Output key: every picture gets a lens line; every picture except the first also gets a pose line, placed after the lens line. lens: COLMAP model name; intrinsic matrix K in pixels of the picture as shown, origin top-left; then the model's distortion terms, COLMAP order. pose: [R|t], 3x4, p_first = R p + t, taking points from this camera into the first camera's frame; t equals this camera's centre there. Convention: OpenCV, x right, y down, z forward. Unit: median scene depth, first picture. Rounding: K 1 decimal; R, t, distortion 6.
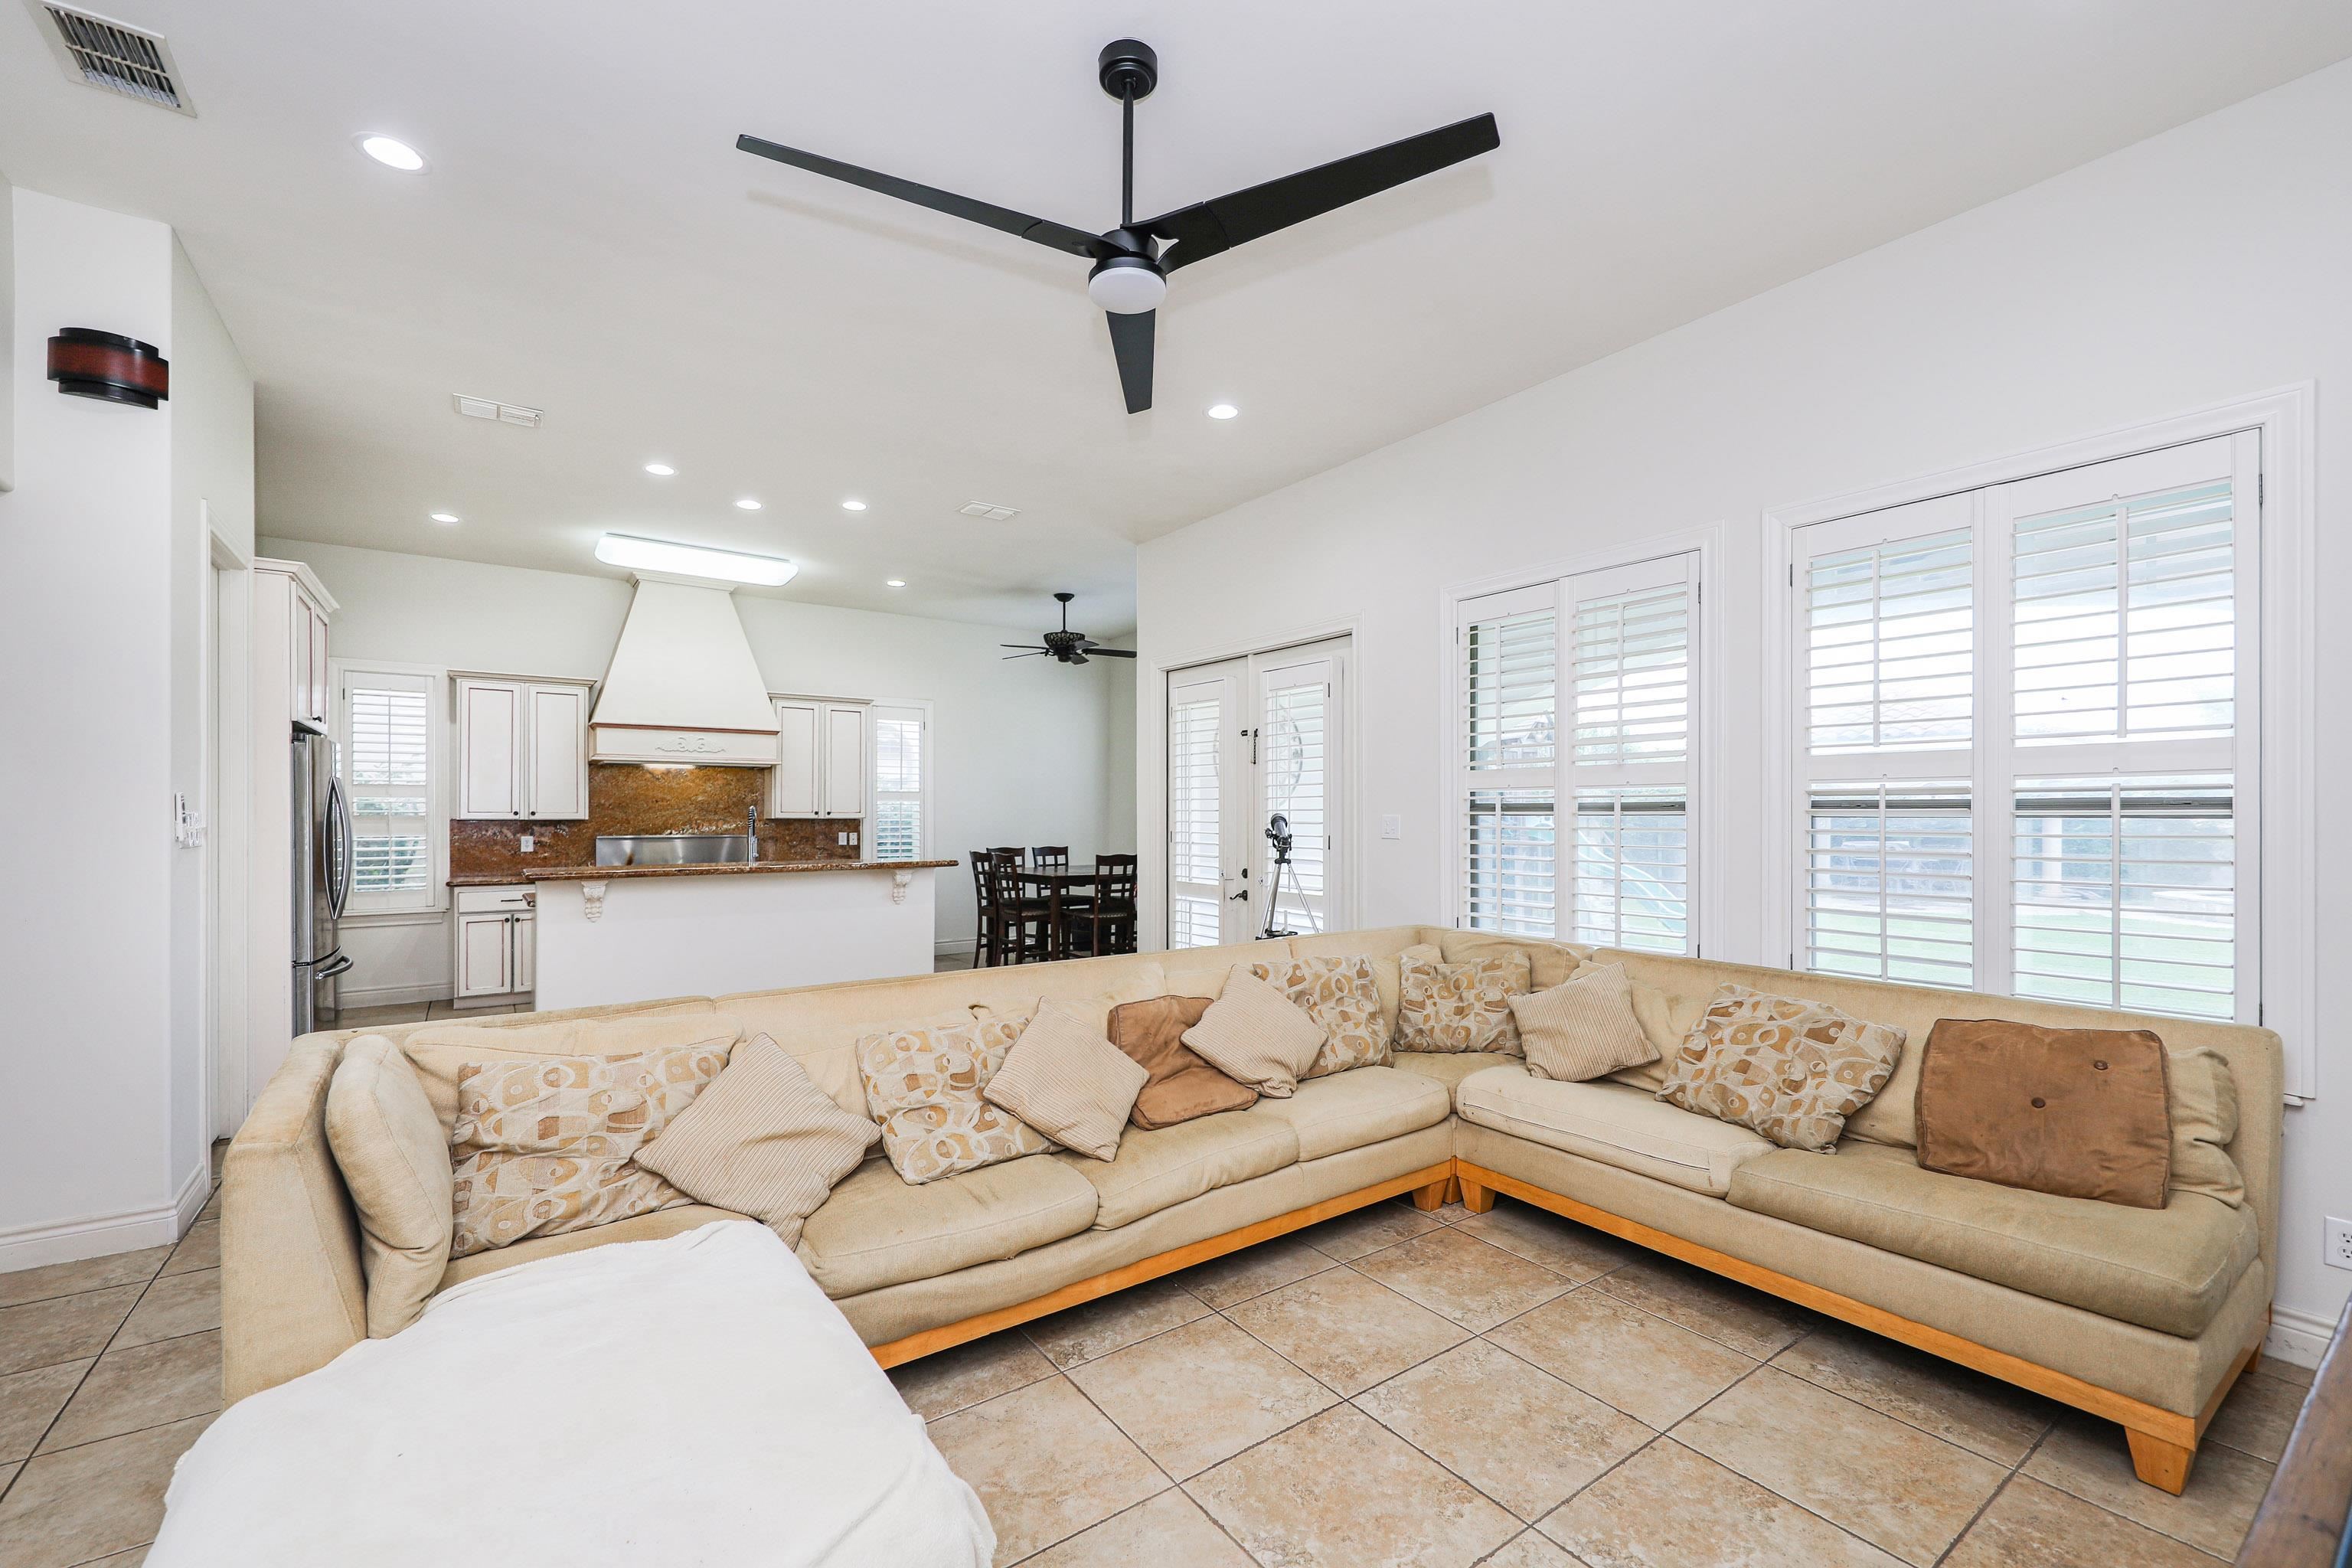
lens RADIAL K [[989.0, 0, 1210.1], [0, 989.0, 809.1], [0, 0, 1]] dist [0.001890, -0.000148]
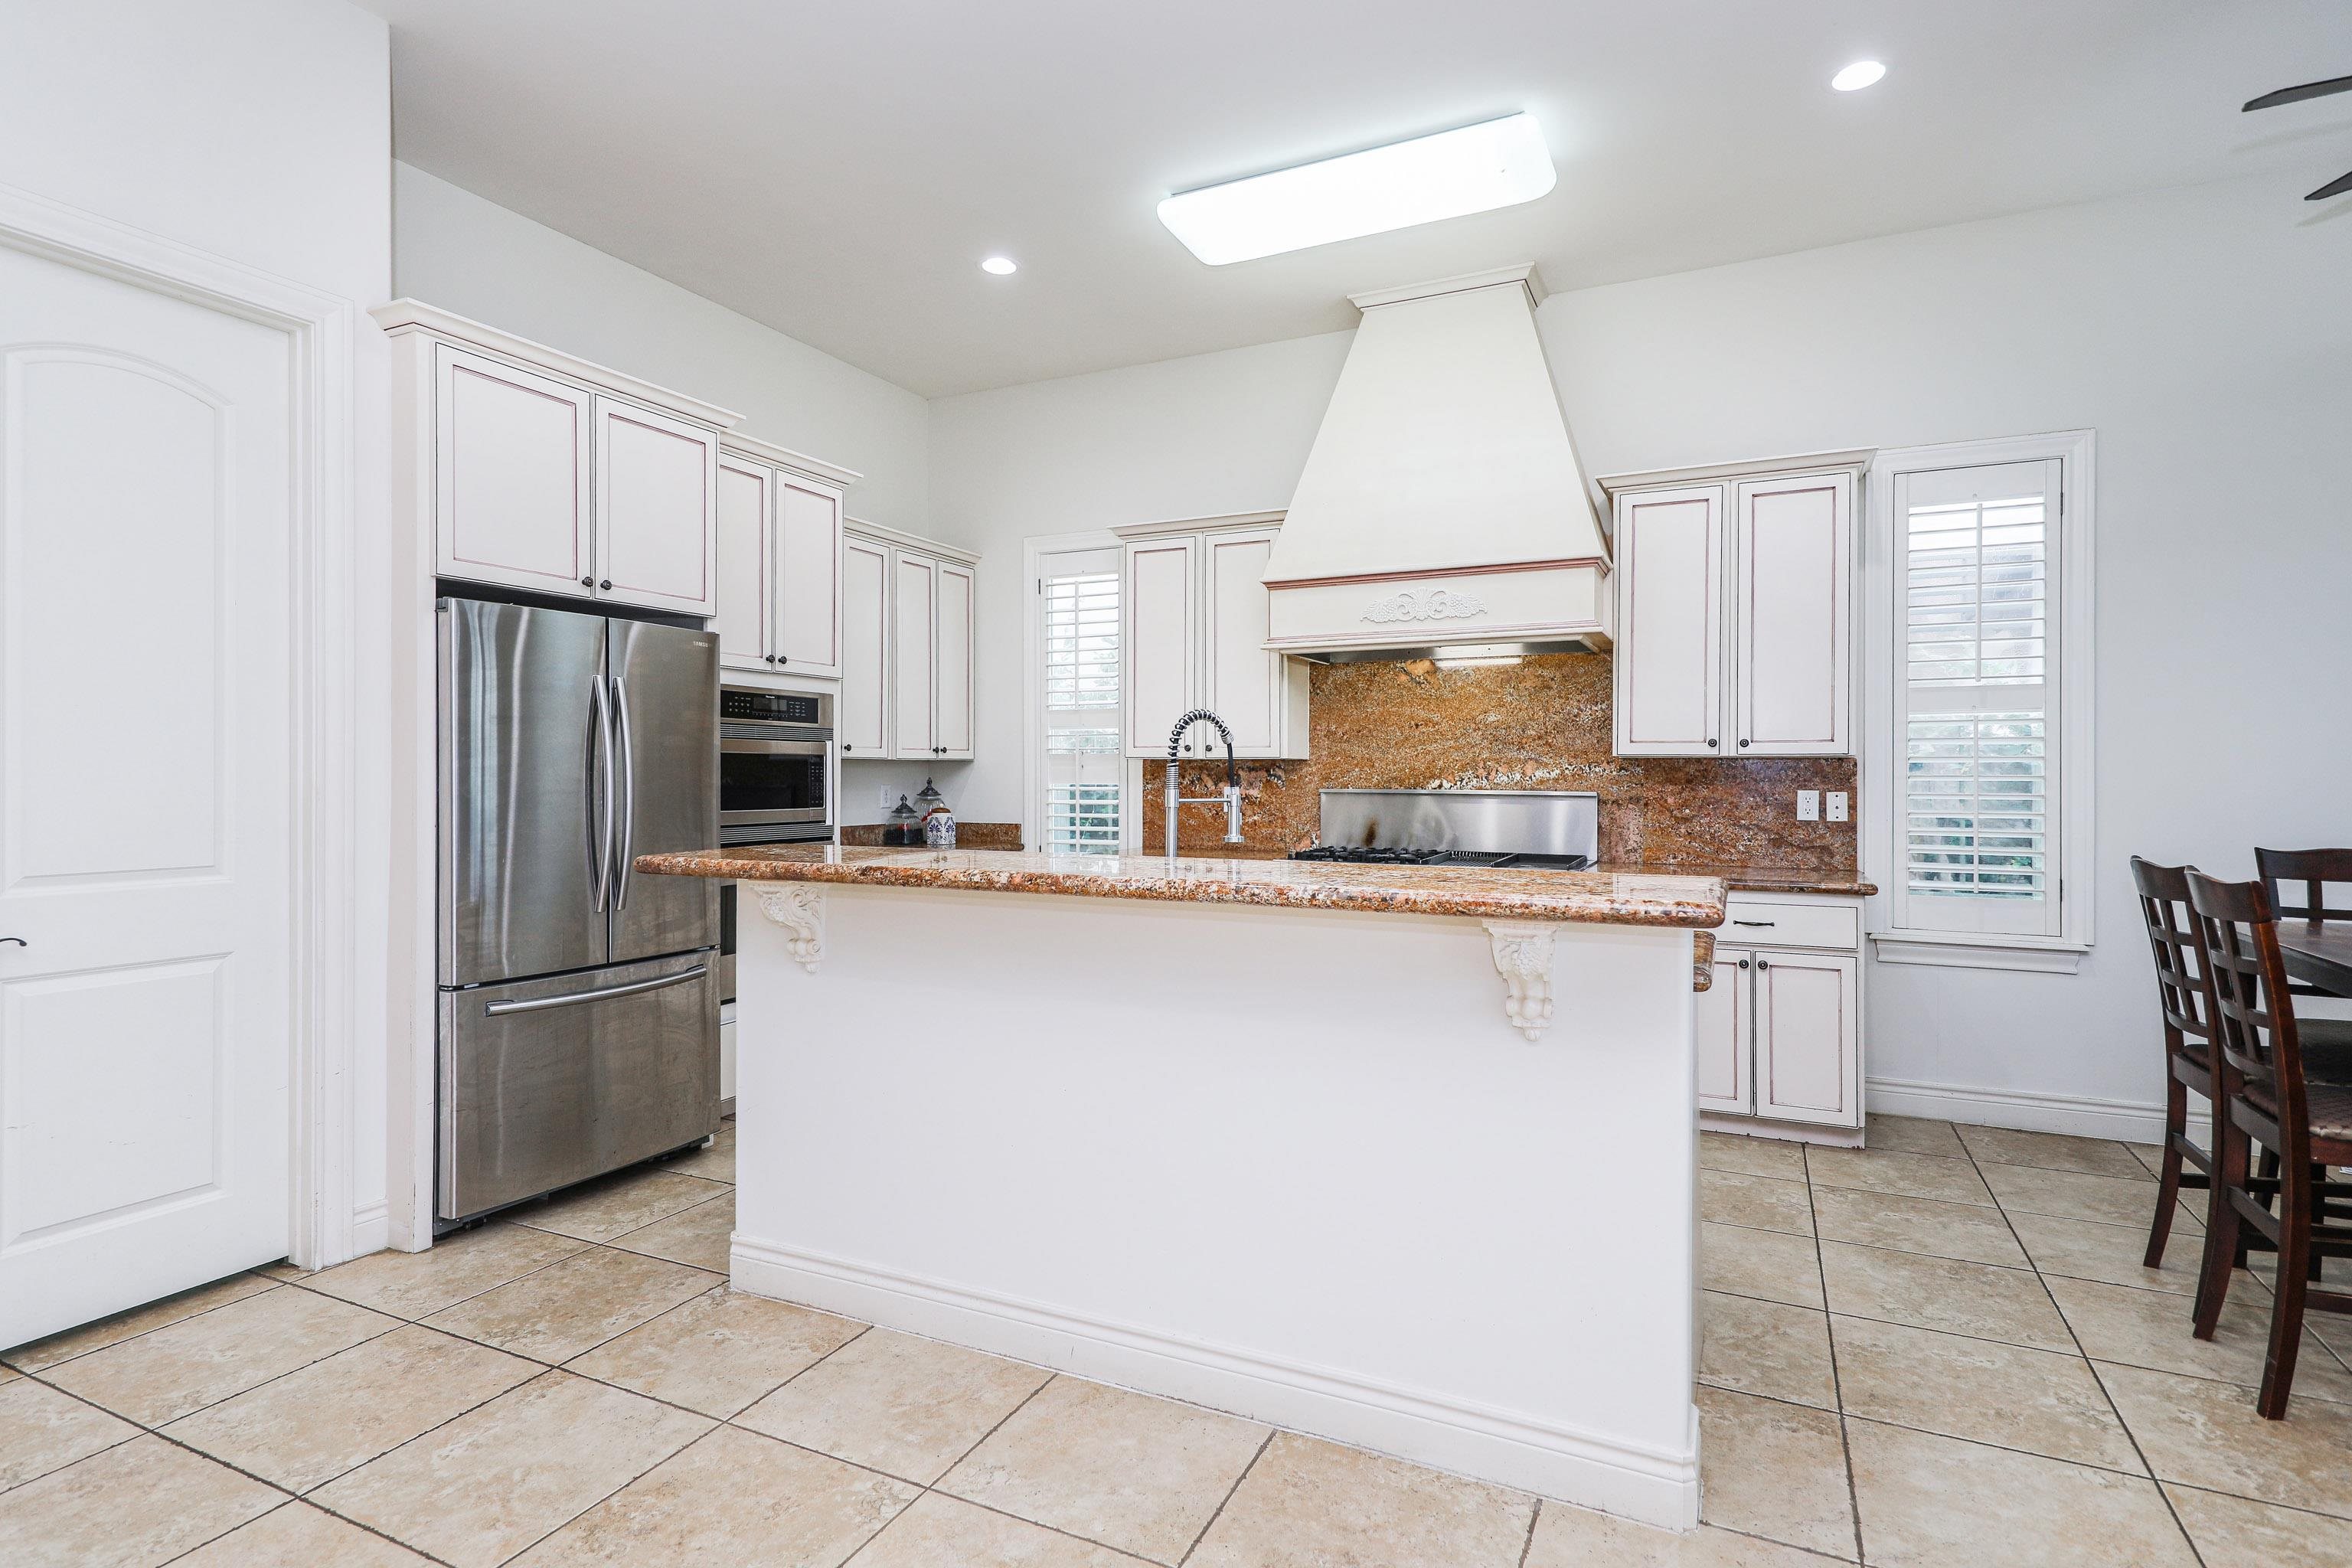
lens RADIAL K [[1166.1, 0, 1196.2], [0, 1166.1, 778.1], [0, 0, 1]] dist [0.015839, -0.005466]
pose [[0.446583, 0.003544, -0.894735, -0.050338], [0.002938, 0.999981, 0.005427, 0.016337], [0.894738, -0.005053, 0.446564, 0.602794]]
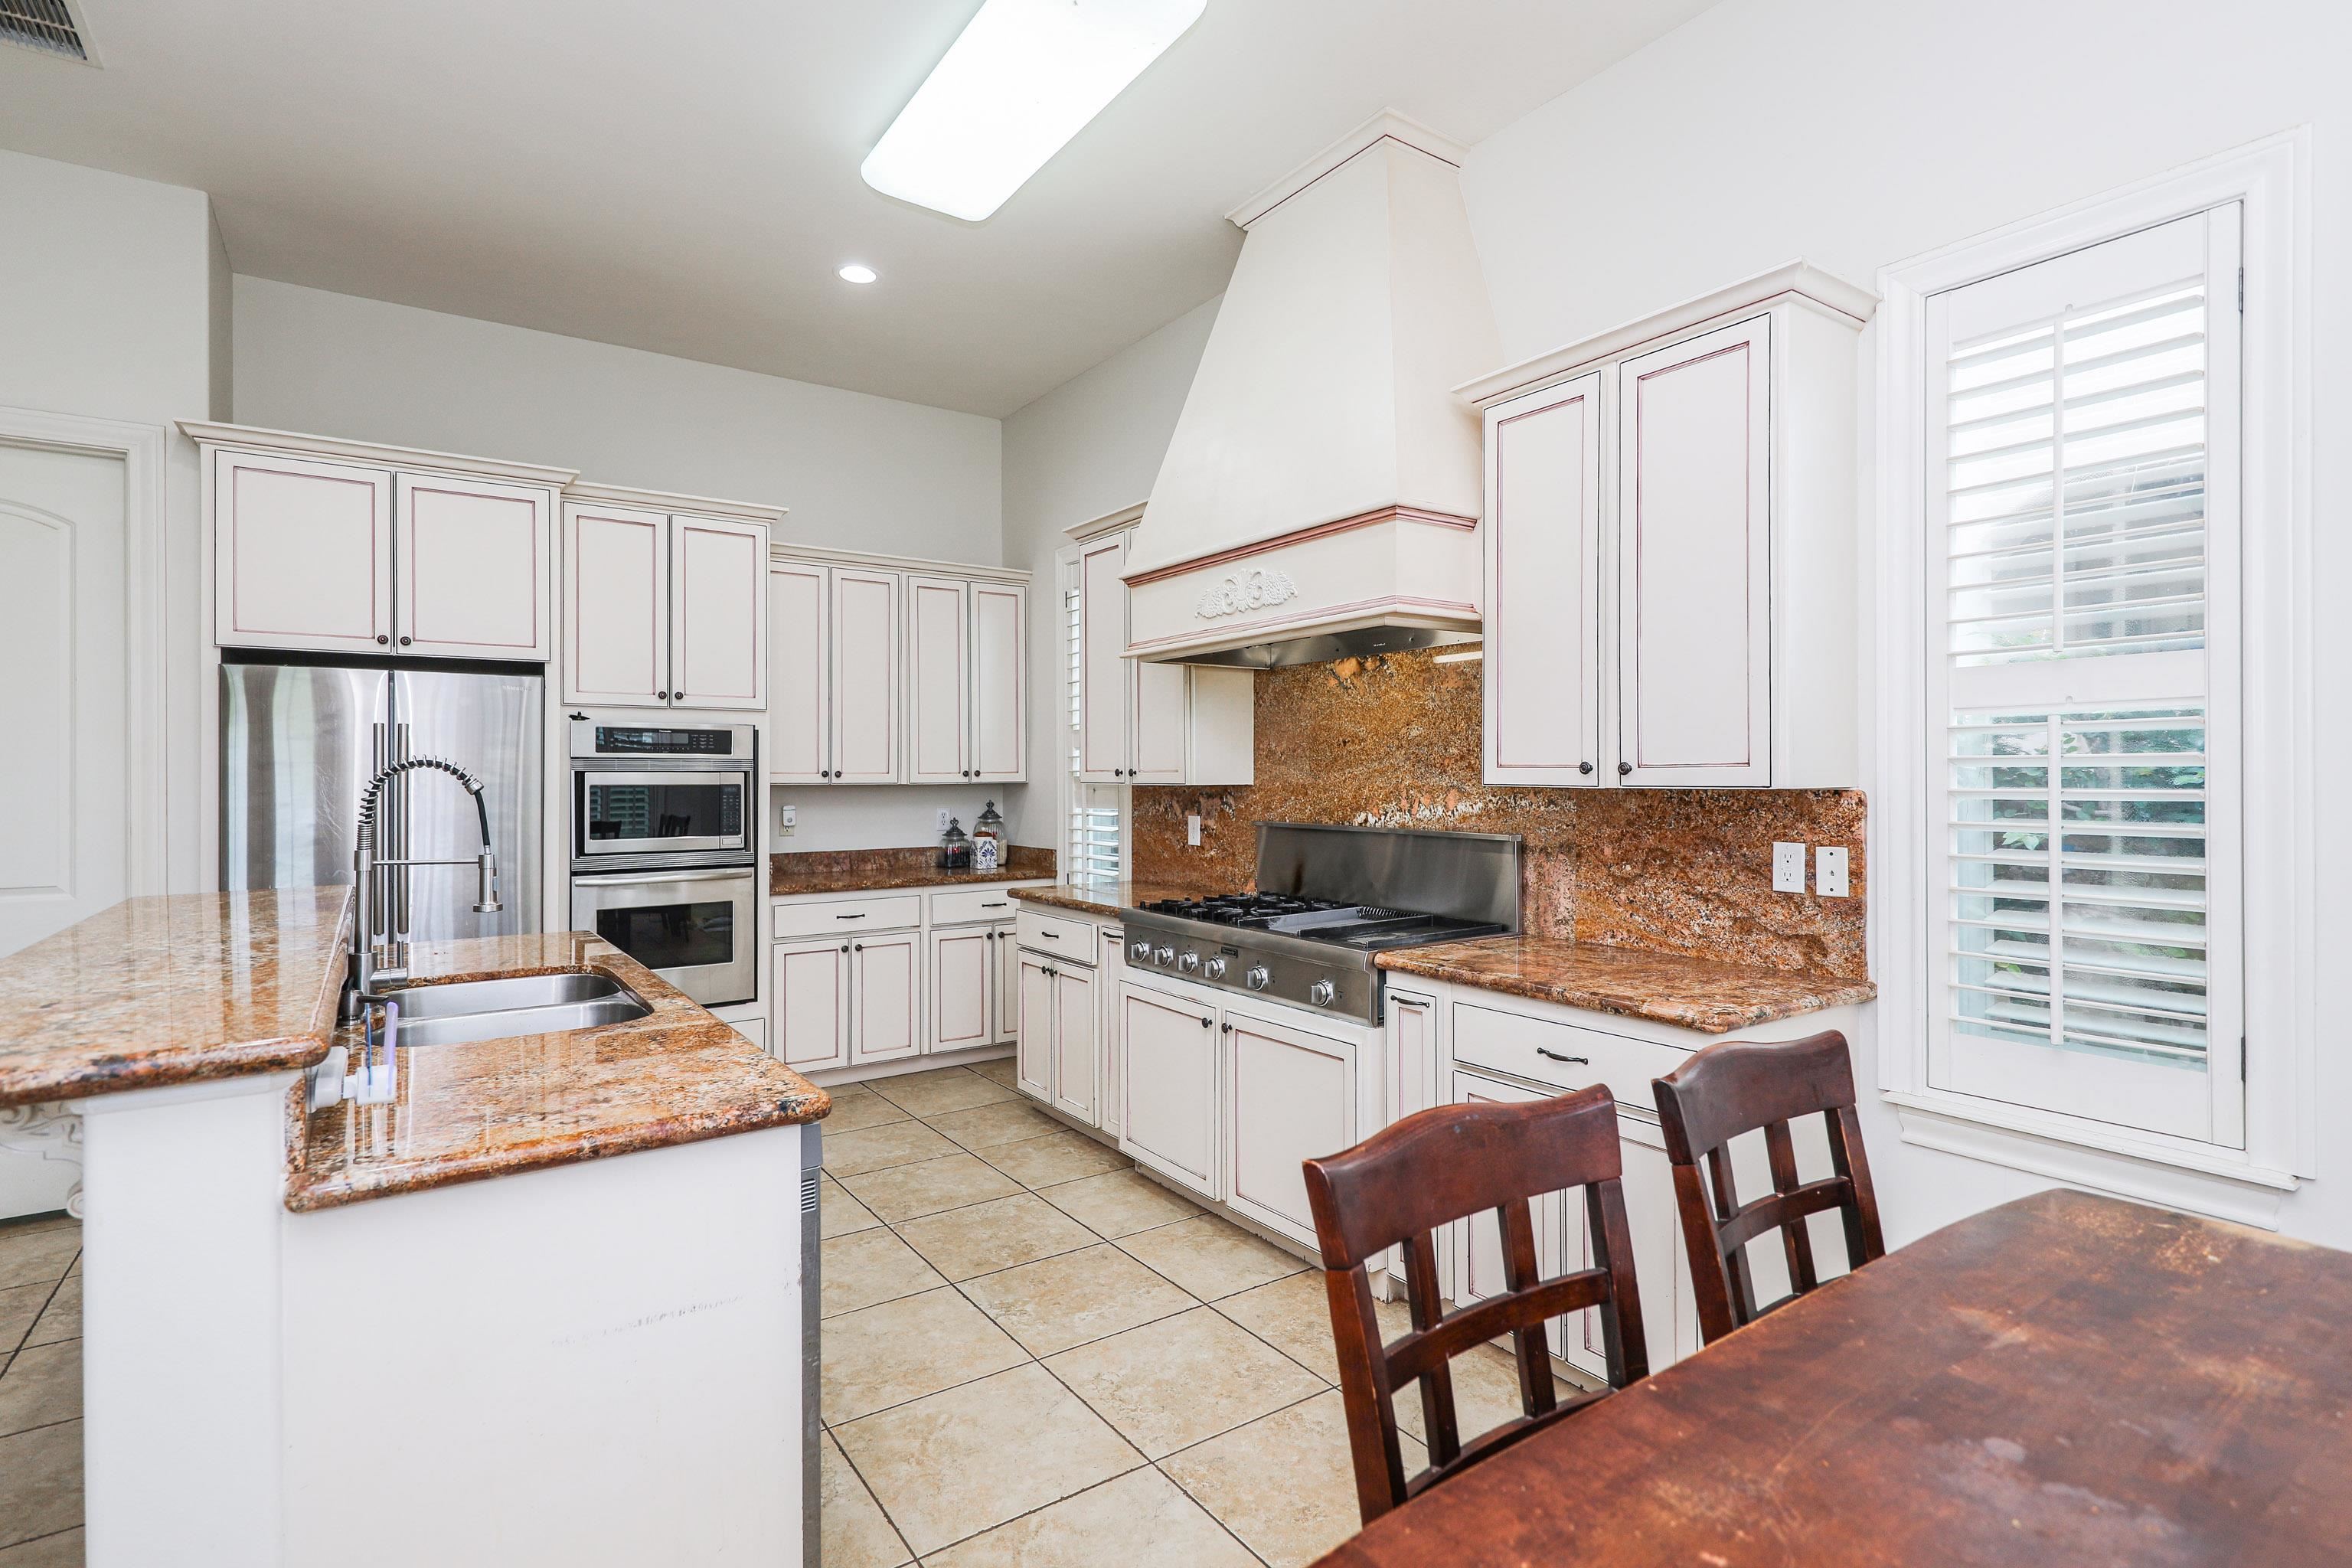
lens RADIAL K [[1166.1, 0, 1200.5], [0, 1166.1, 767.2], [0, 0, 1]] dist [0.015839, -0.005466]
pose [[-0.050266, -0.006065, -0.998717, -0.068760], [0.009325, 0.999935, -0.006542, 0.005034], [0.998692, -0.009642, -0.050206, 0.946938]]
